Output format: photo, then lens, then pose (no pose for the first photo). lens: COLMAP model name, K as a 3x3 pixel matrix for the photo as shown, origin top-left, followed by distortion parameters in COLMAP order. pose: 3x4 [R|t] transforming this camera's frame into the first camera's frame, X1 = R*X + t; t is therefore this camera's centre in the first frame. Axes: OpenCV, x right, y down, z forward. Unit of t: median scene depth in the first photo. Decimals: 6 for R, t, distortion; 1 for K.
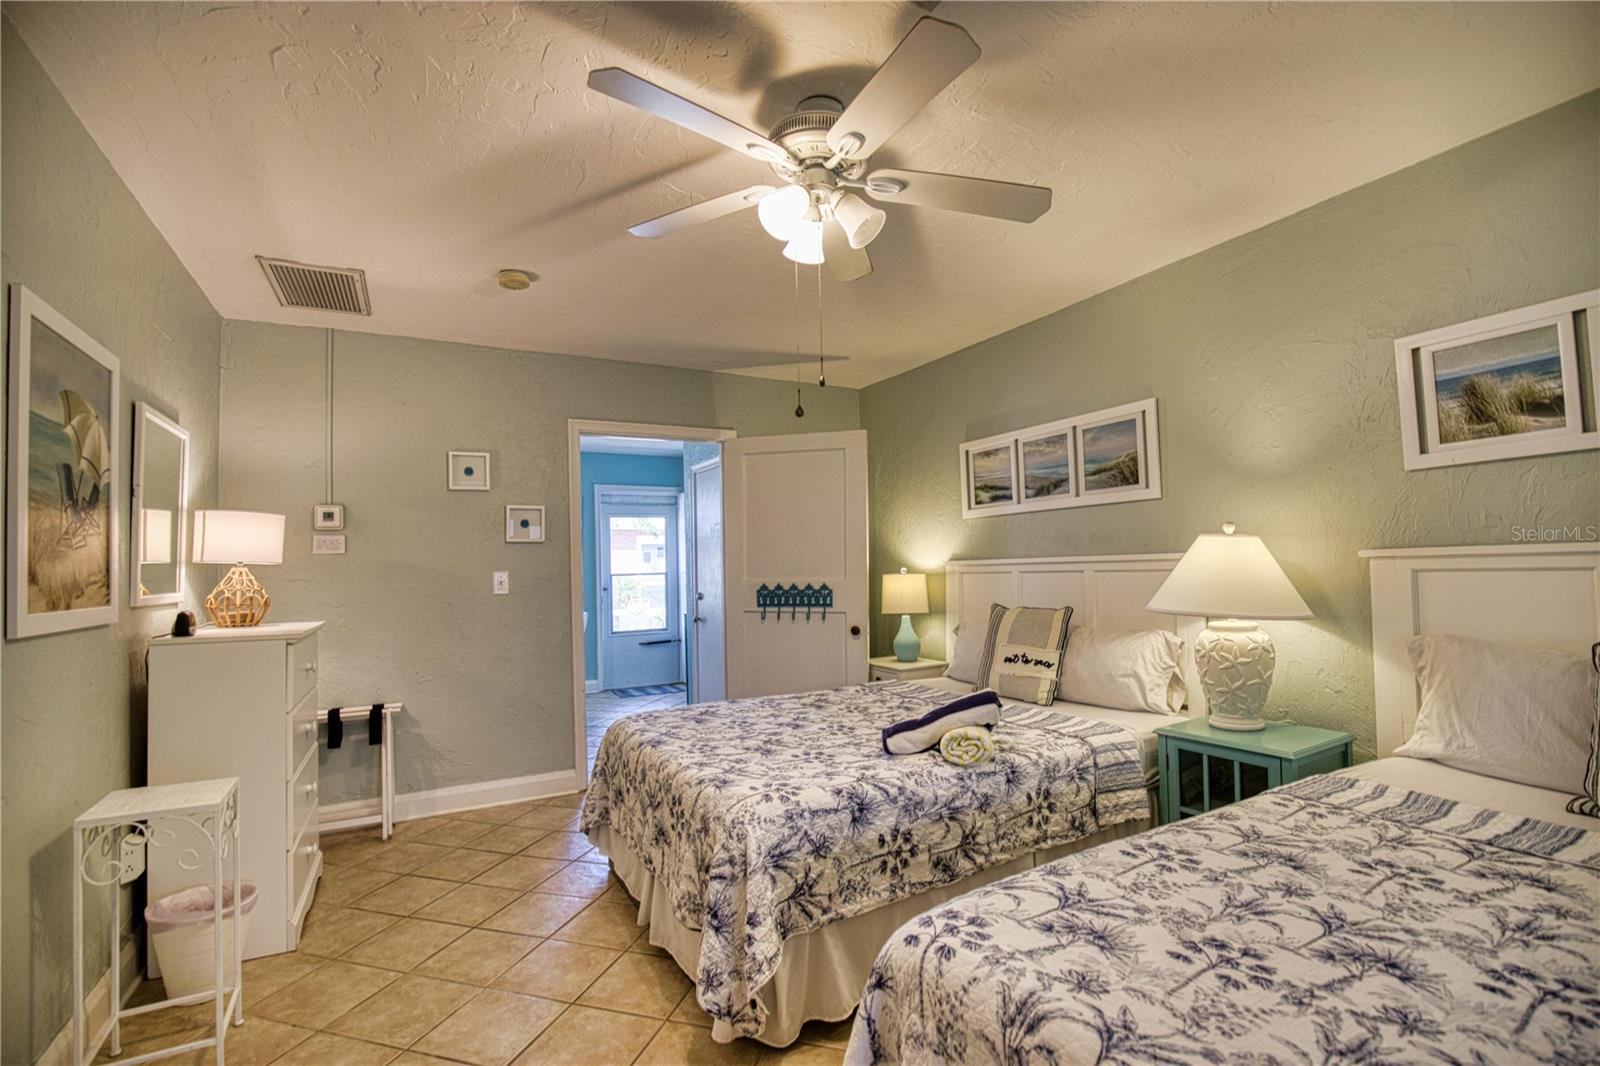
lens RADIAL K [[730.8, 0, 808.6], [0, 730.8, 544.3], [0, 0, 1]] dist [-0.034098, 0.006858]
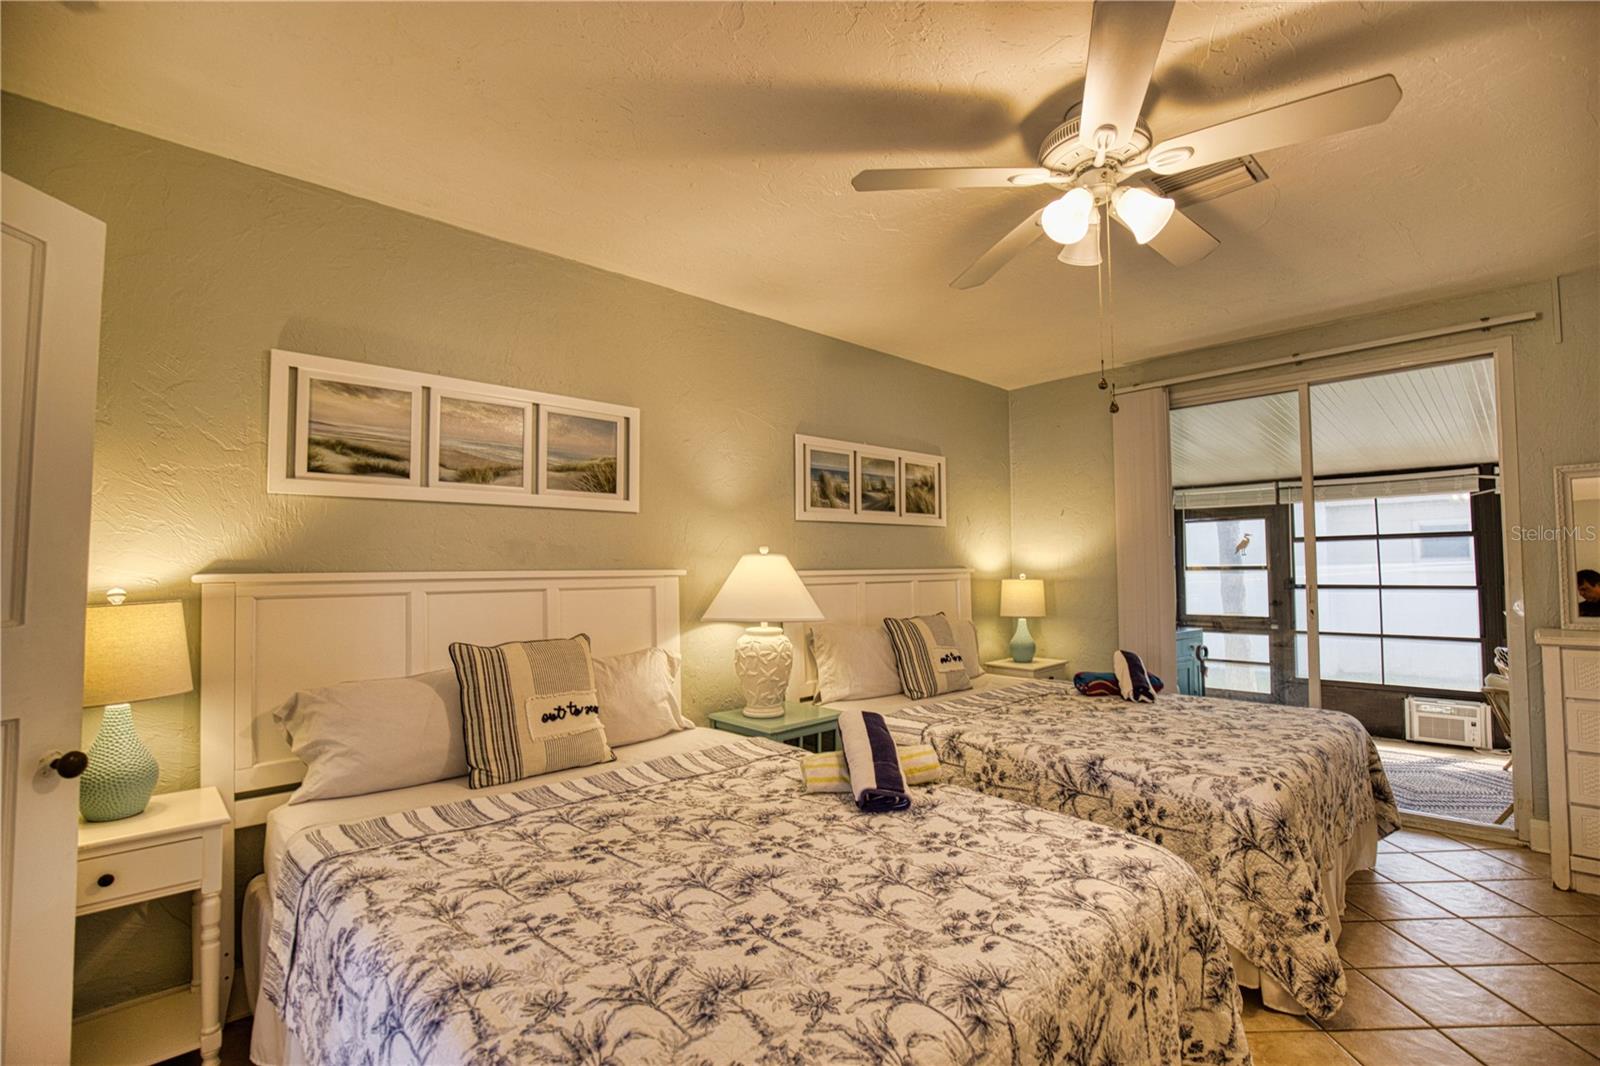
lens RADIAL K [[730.8, 0, 809.7], [0, 730.8, 532.0], [0, 0, 1]] dist [-0.034098, 0.006858]
pose [[-0.267524, 0.078790, 0.960324, -0.636625], [-0.012233, 0.996293, -0.085149, 0.052121], [-0.963474, -0.034527, -0.265569, 1.317604]]
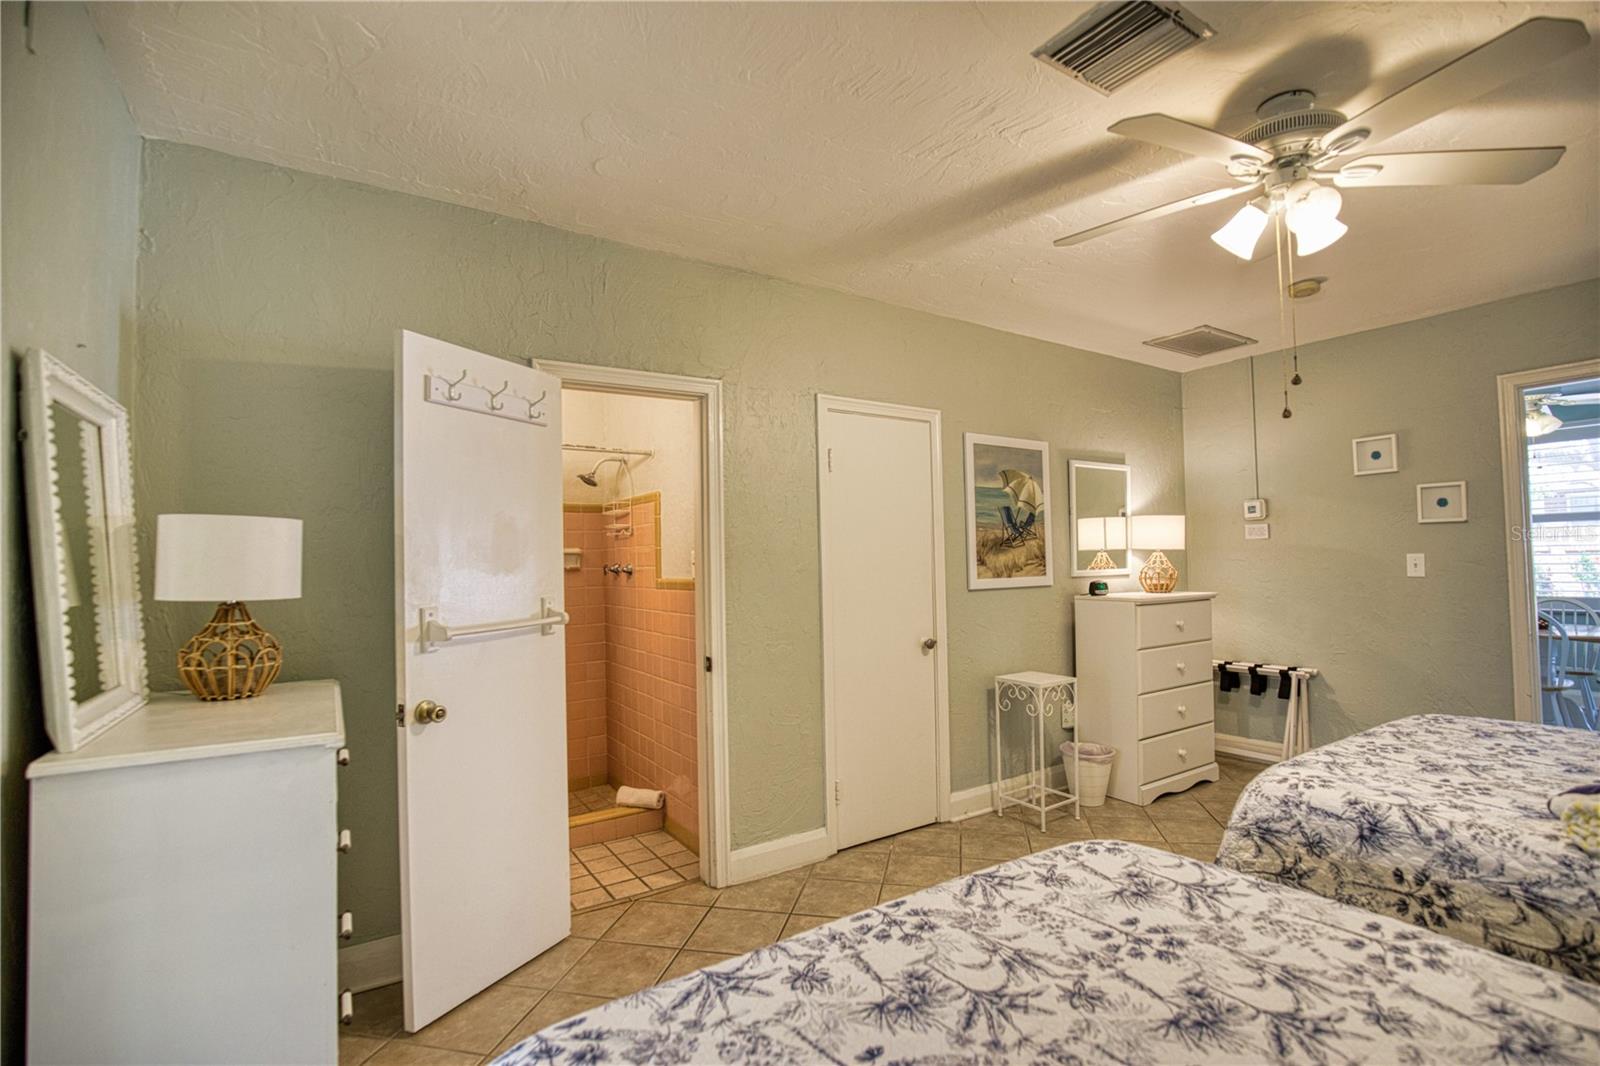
lens RADIAL K [[730.8, 0, 809.7], [0, 730.8, 542.3], [0, 0, 1]] dist [-0.034098, 0.006858]
pose [[0.077964, -0.005429, -0.996941, 0.761140], [0.048788, 0.998808, -0.001623, -0.025544], [0.995762, -0.048512, 0.078136, 0.199836]]
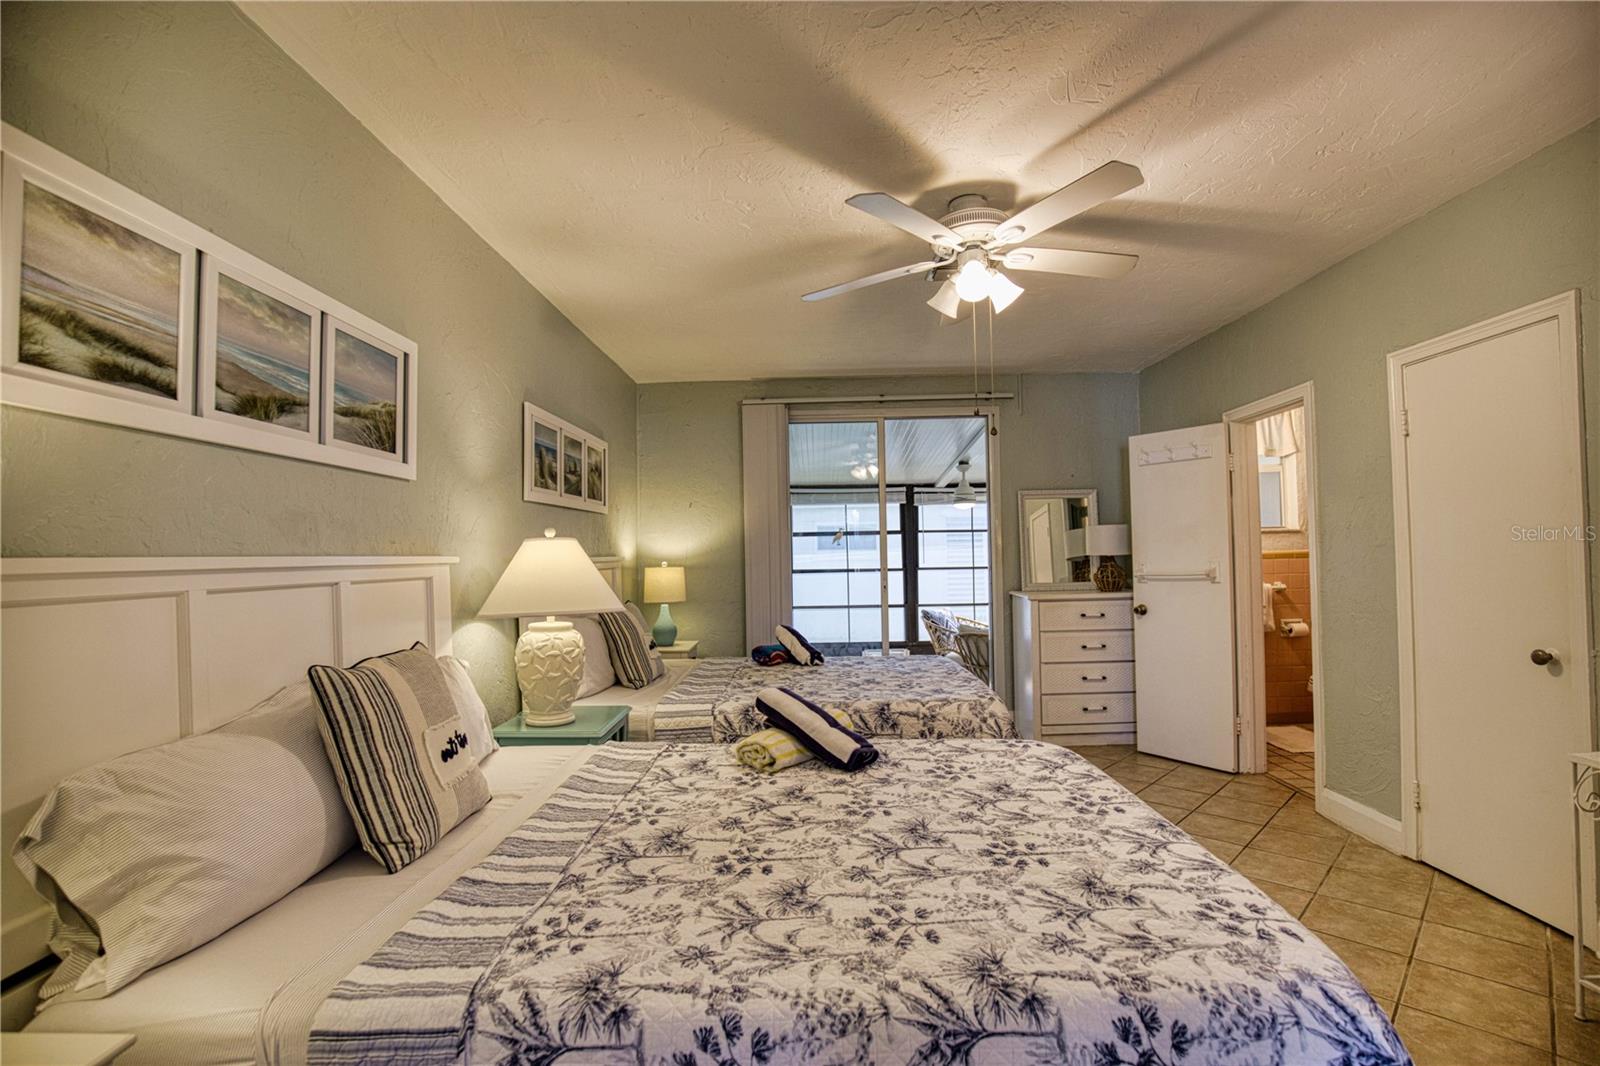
lens RADIAL K [[730.8, 0, 811.6], [0, 730.8, 532.9], [0, 0, 1]] dist [-0.034098, 0.006858]
pose [[-0.874801, 0.055831, 0.481255, -0.269076], [0.025567, 0.997274, -0.069219, 0.062021], [-0.483807, -0.048249, -0.873844, 1.829260]]
